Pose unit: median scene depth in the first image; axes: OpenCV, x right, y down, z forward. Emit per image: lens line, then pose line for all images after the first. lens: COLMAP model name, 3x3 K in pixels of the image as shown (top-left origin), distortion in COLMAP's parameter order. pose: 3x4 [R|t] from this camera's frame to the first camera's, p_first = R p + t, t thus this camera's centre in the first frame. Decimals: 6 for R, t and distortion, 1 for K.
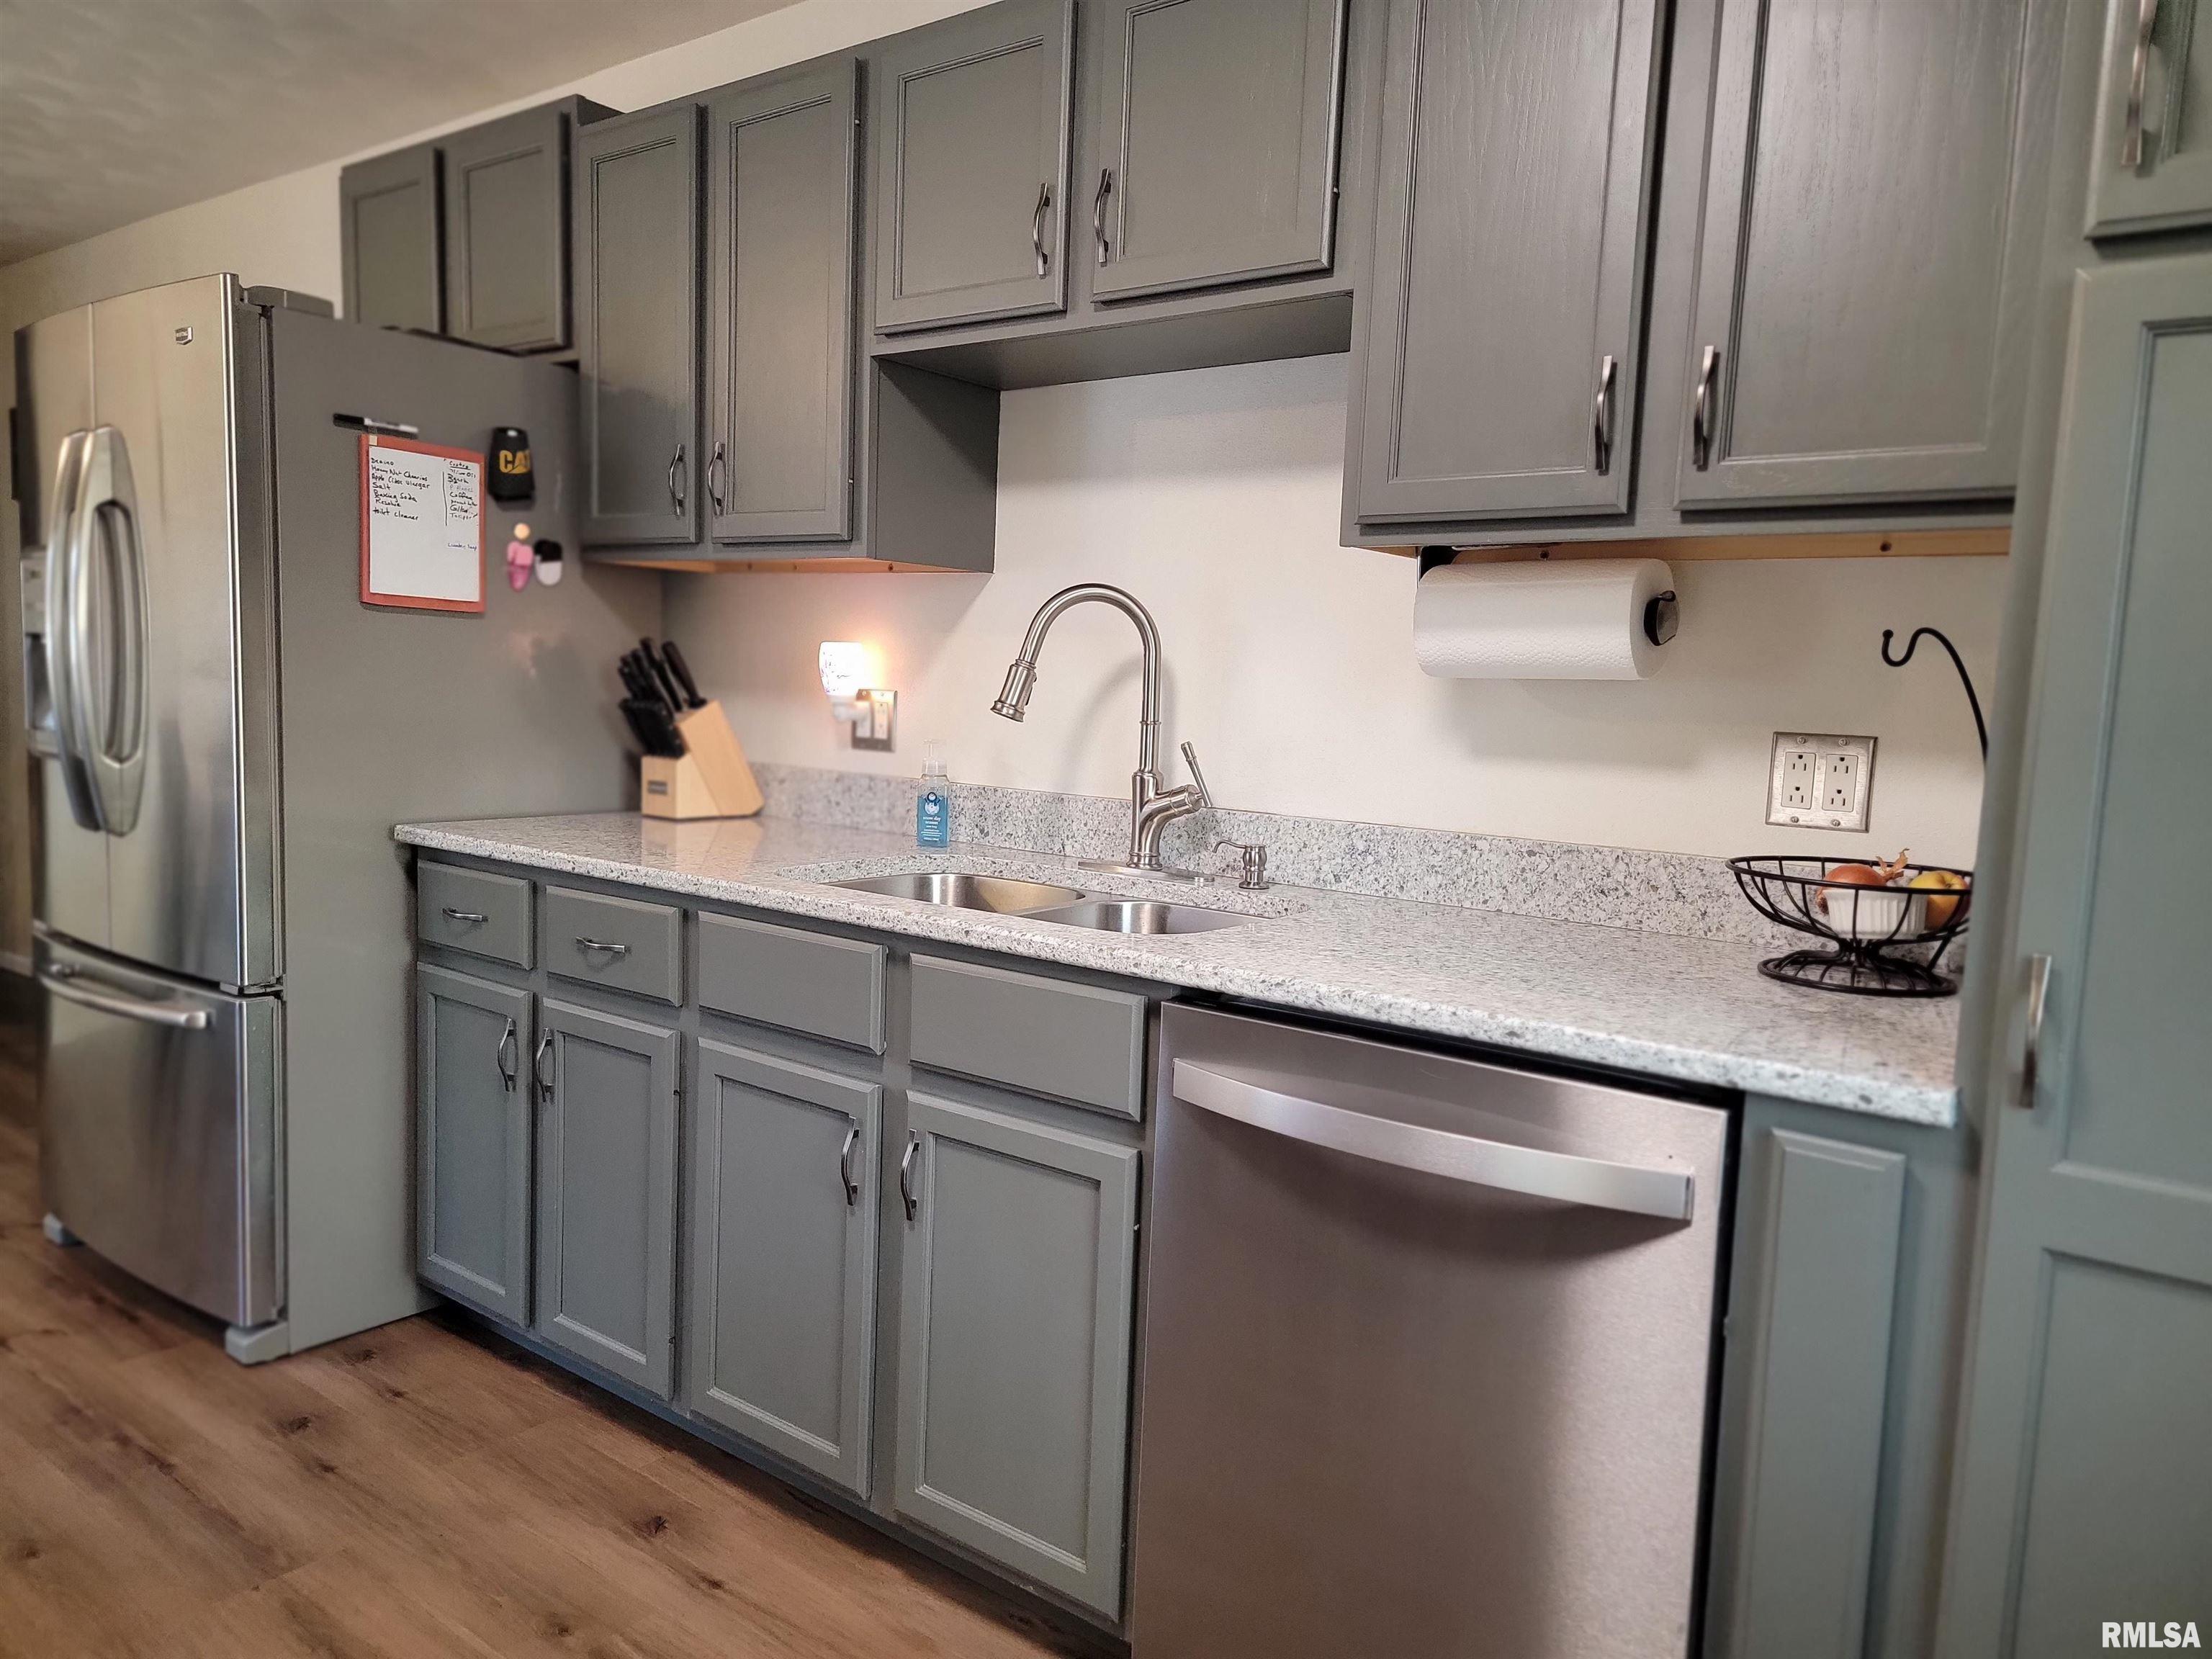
lens RADIAL K [[1529.4, 0, 1105.5], [0, 1529.4, 831.4], [0, 0, 1]] dist [0.080928, -0.068378]
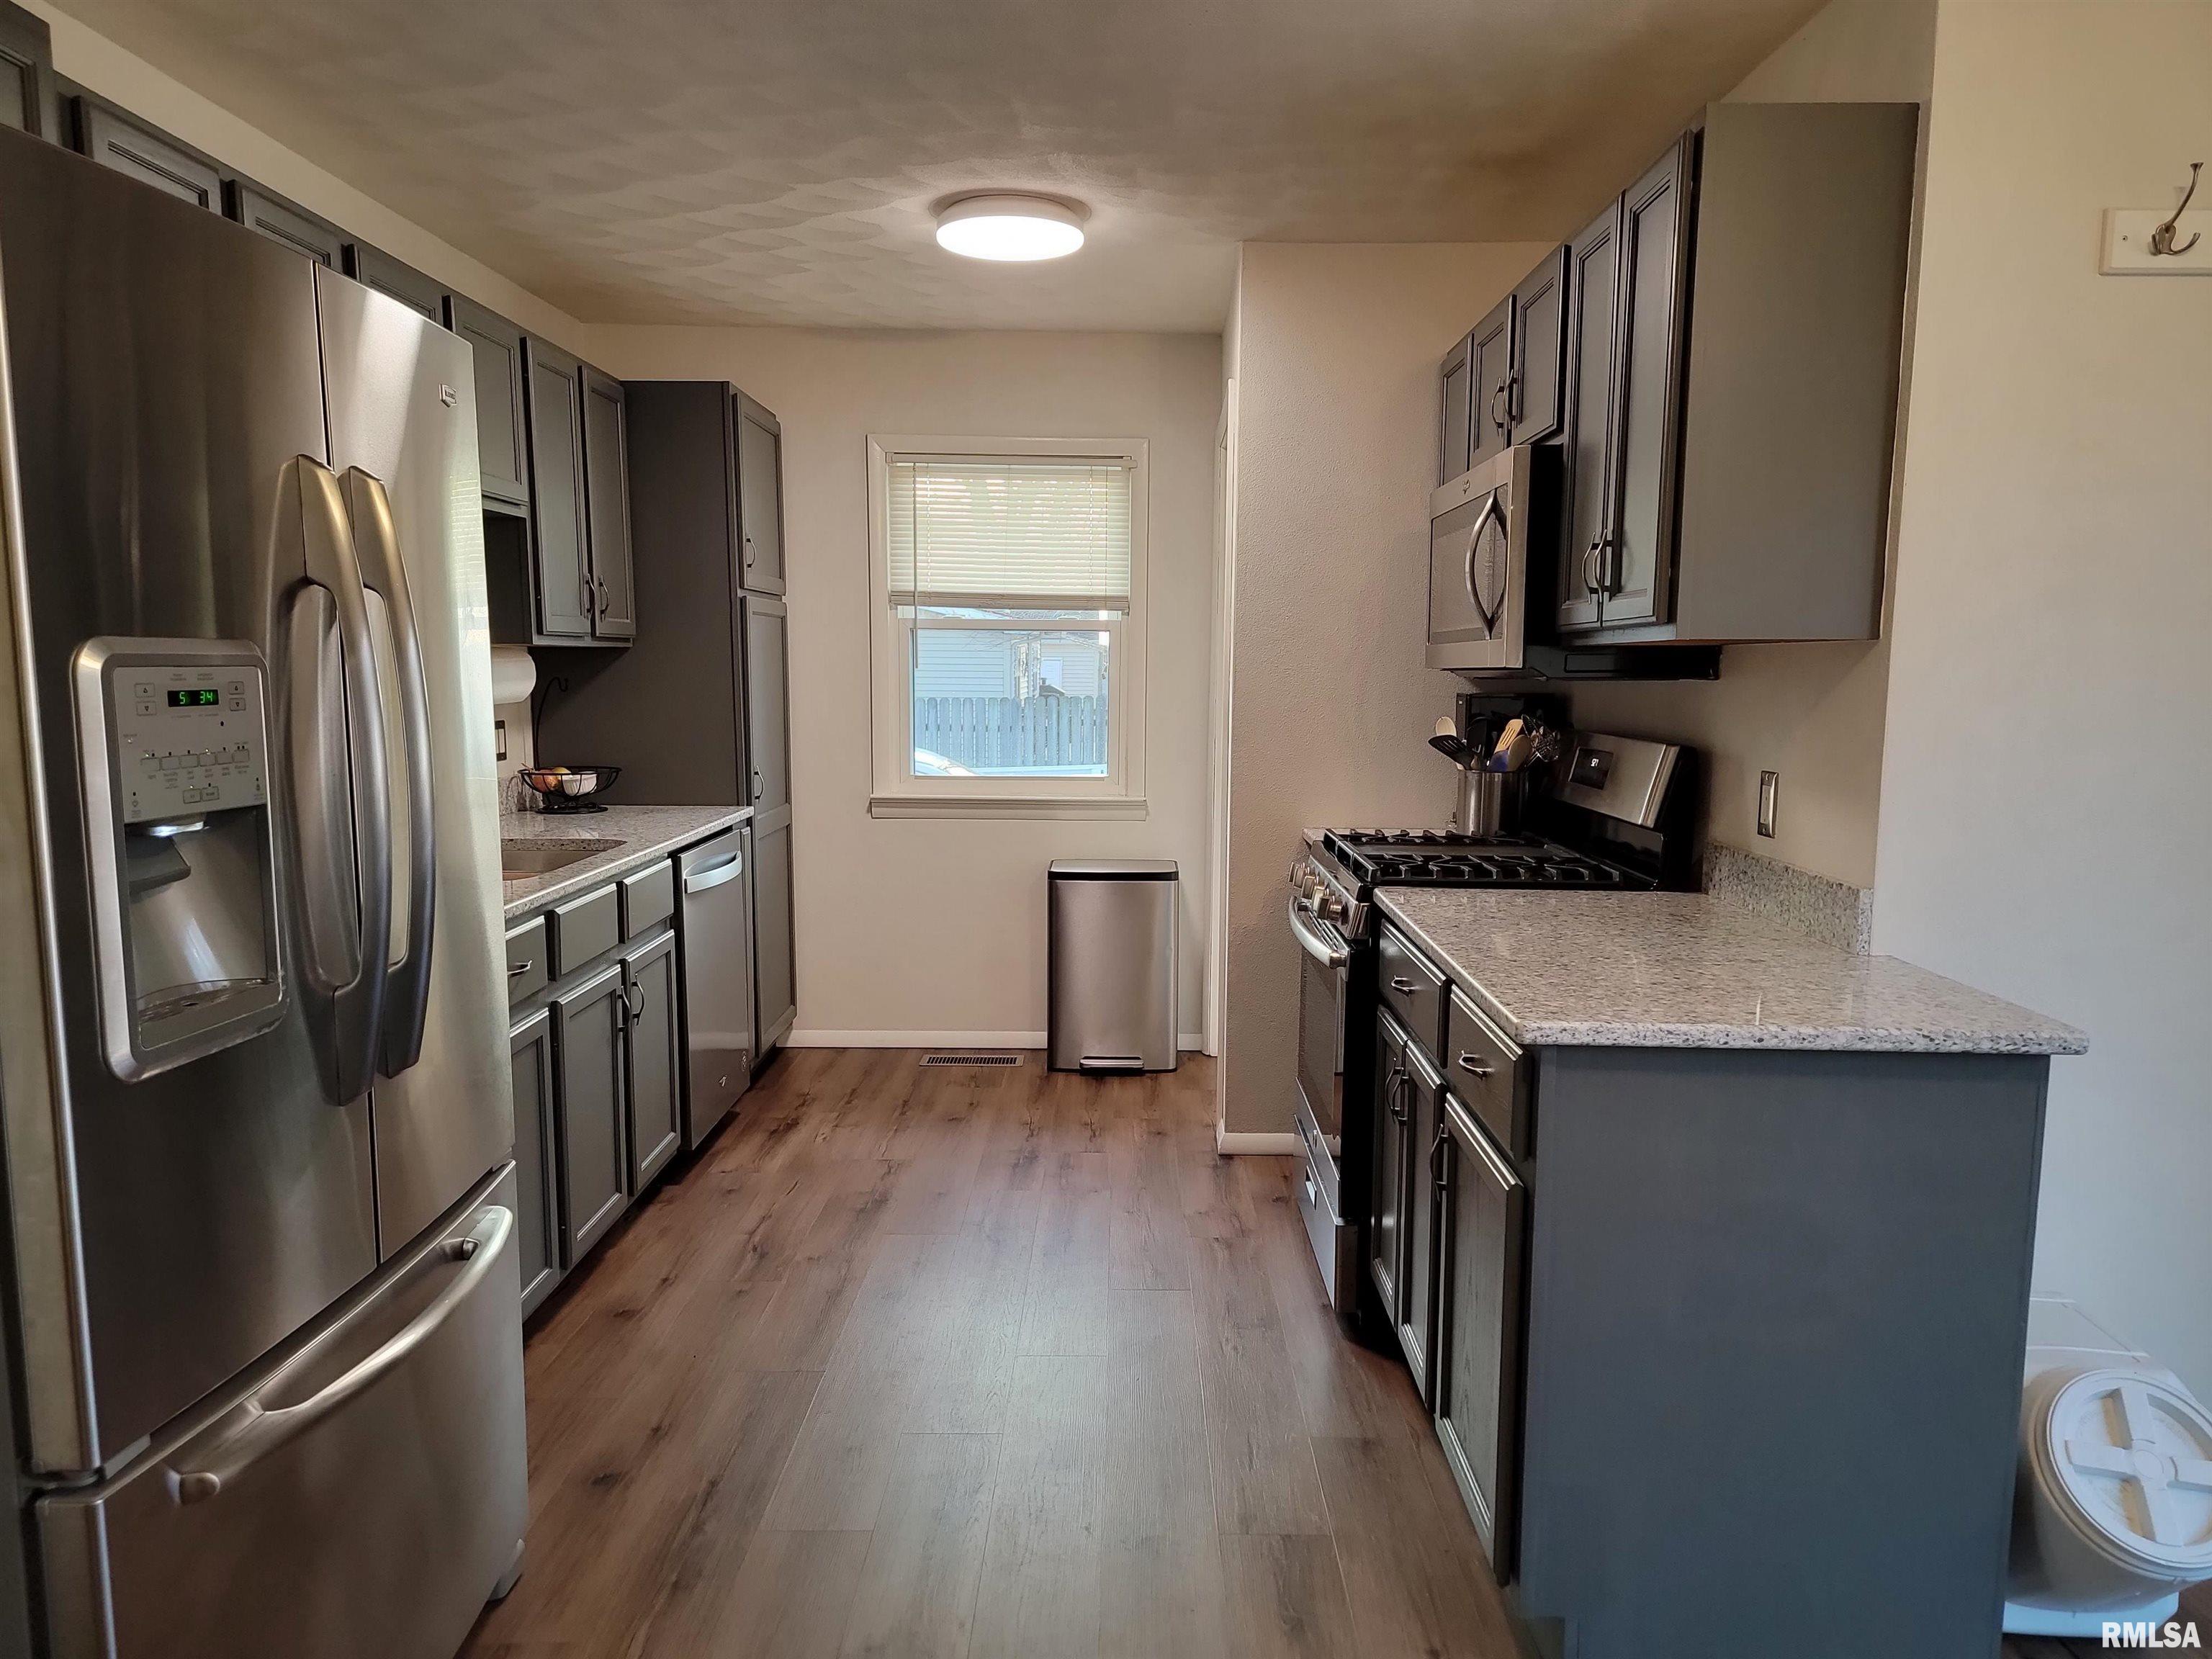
lens RADIAL K [[1527.5, 0, 1105.1], [0, 1527.5, 838.7], [0, 0, 1]] dist [0.079684, -0.065878]
pose [[-0.598828, -0.132368, 0.789863, -1.563098], [0.057712, 0.976551, 0.207407, -0.257122], [-0.798796, 0.169785, -0.577146, 1.319984]]
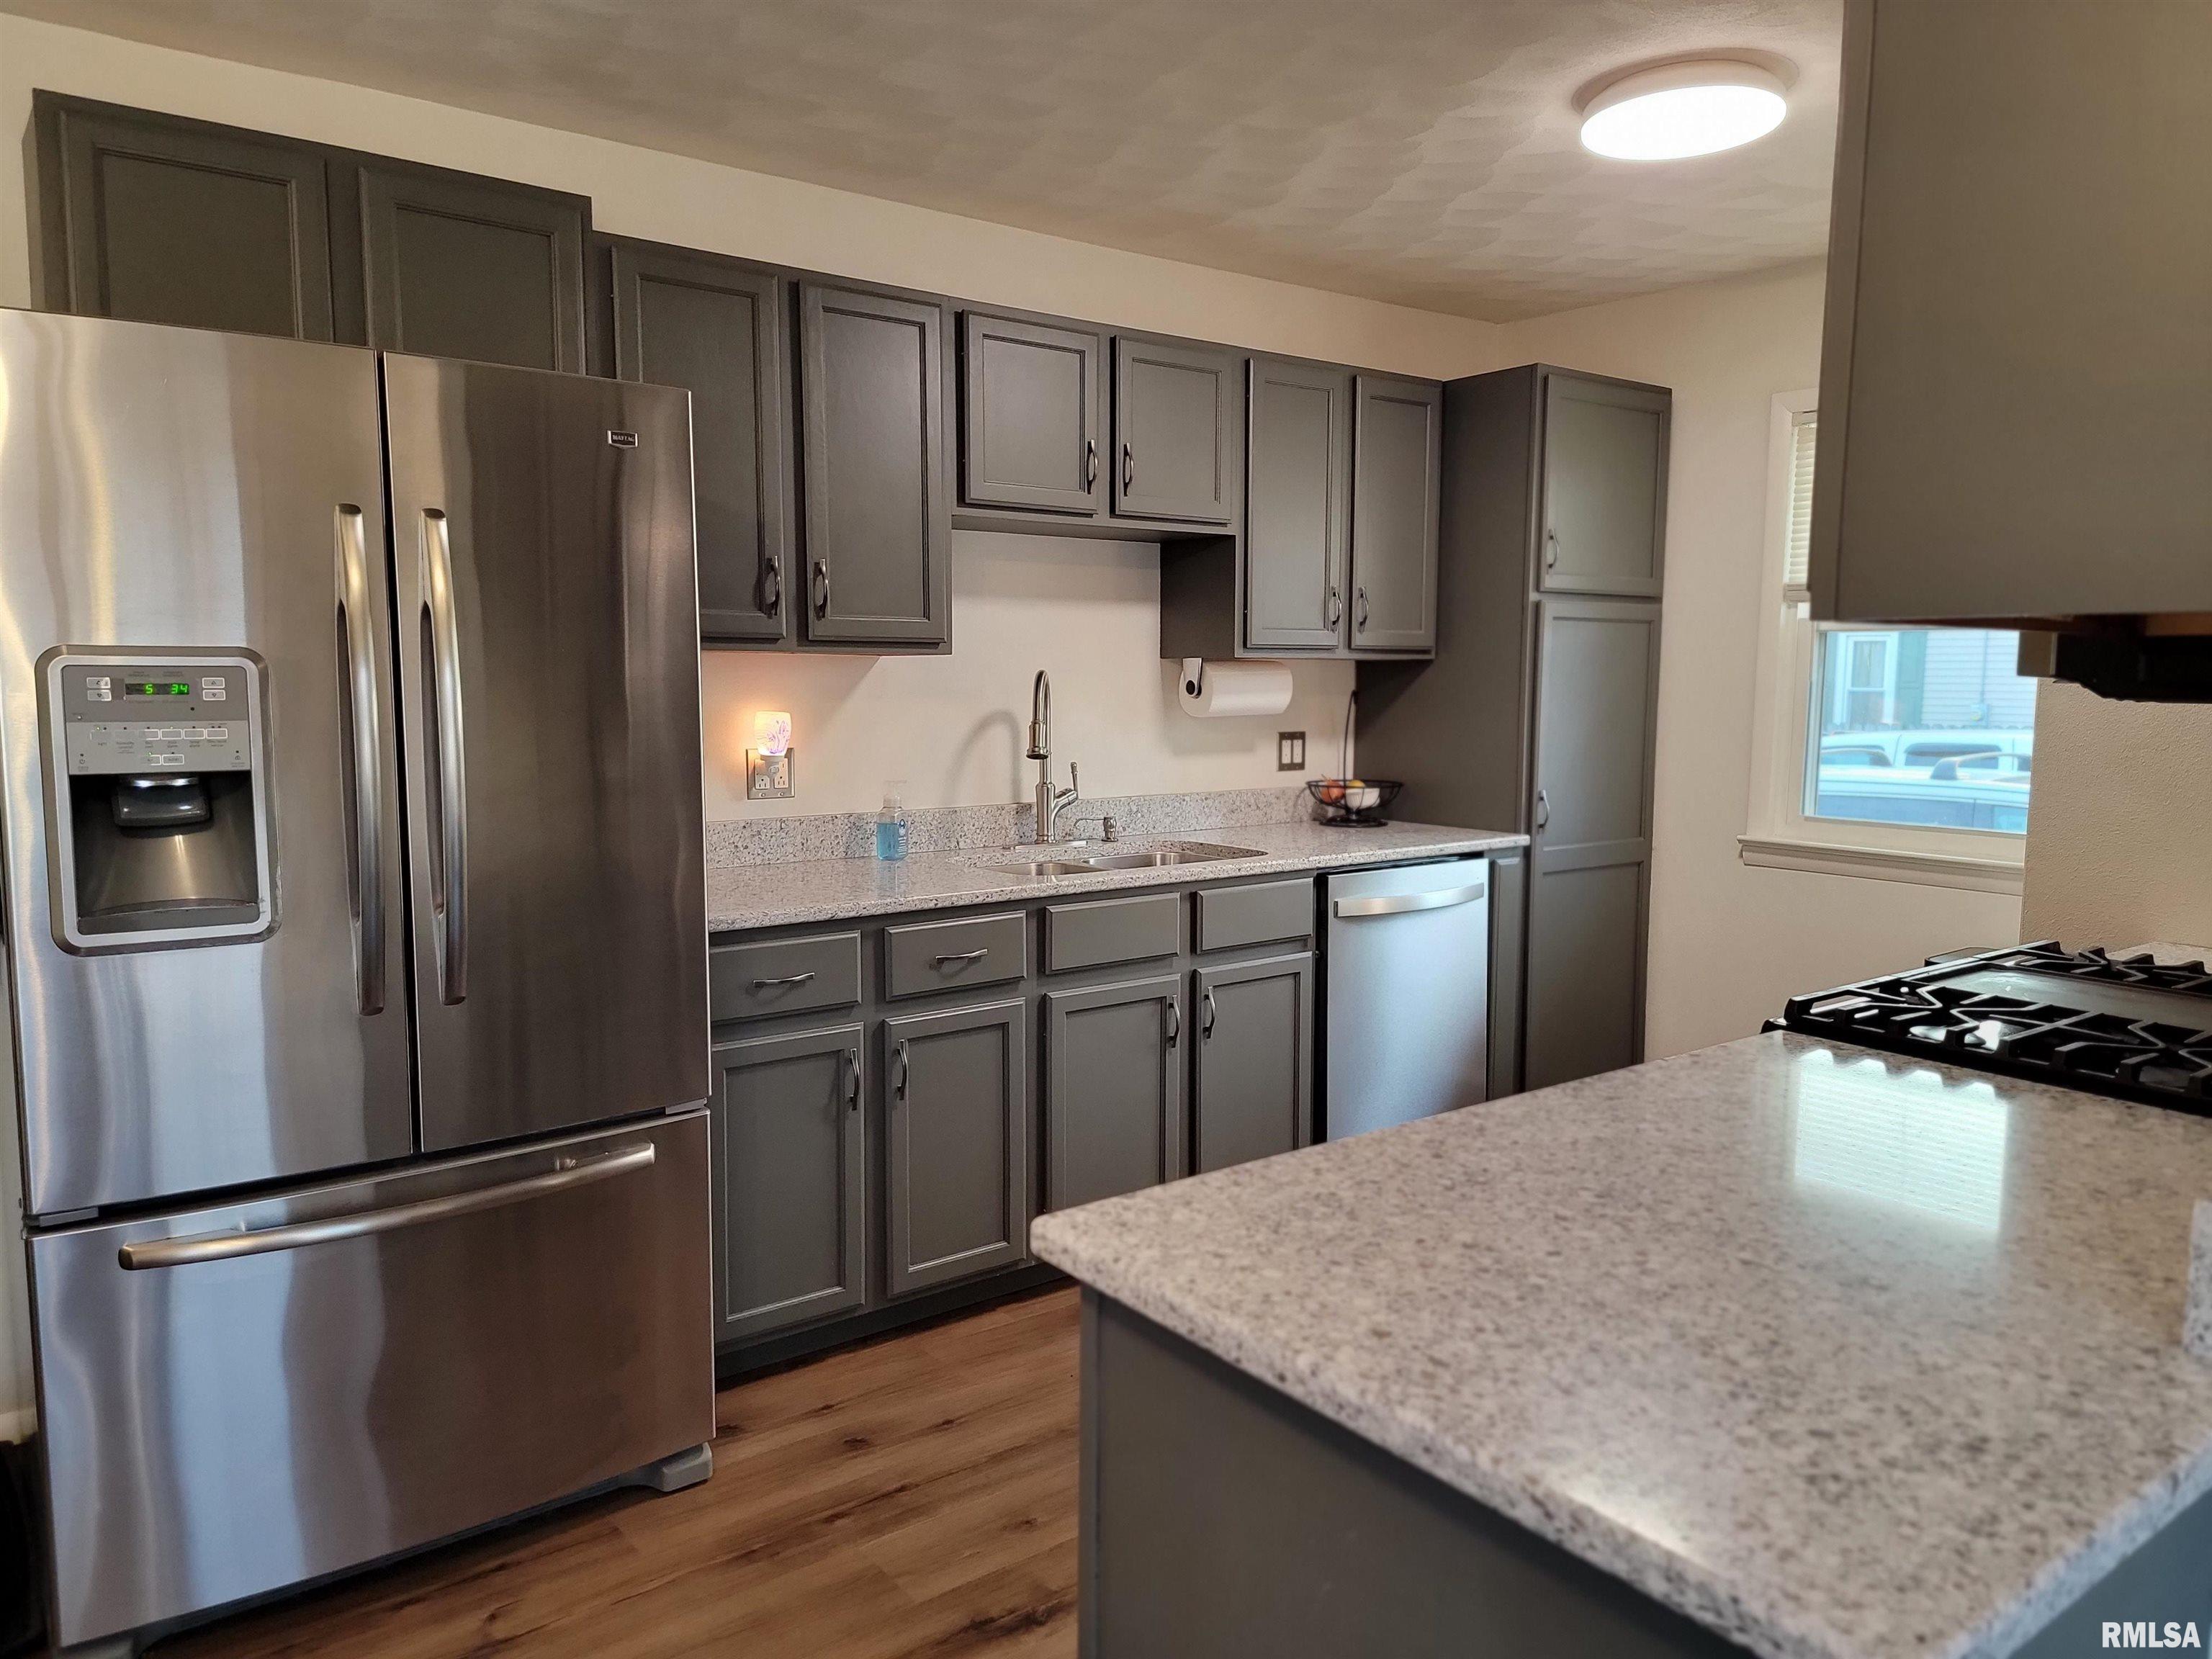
lens RADIAL K [[1536.3, 0, 1101.9], [0, 1536.3, 812.4], [0, 0, 1]] dist [0.082073, -0.064273]
pose [[0.262077, -0.124778, 0.956946, -1.545945], [0.105681, 0.989353, 0.100061, -0.168267], [-0.959243, 0.074907, 0.272473, 0.513492]]
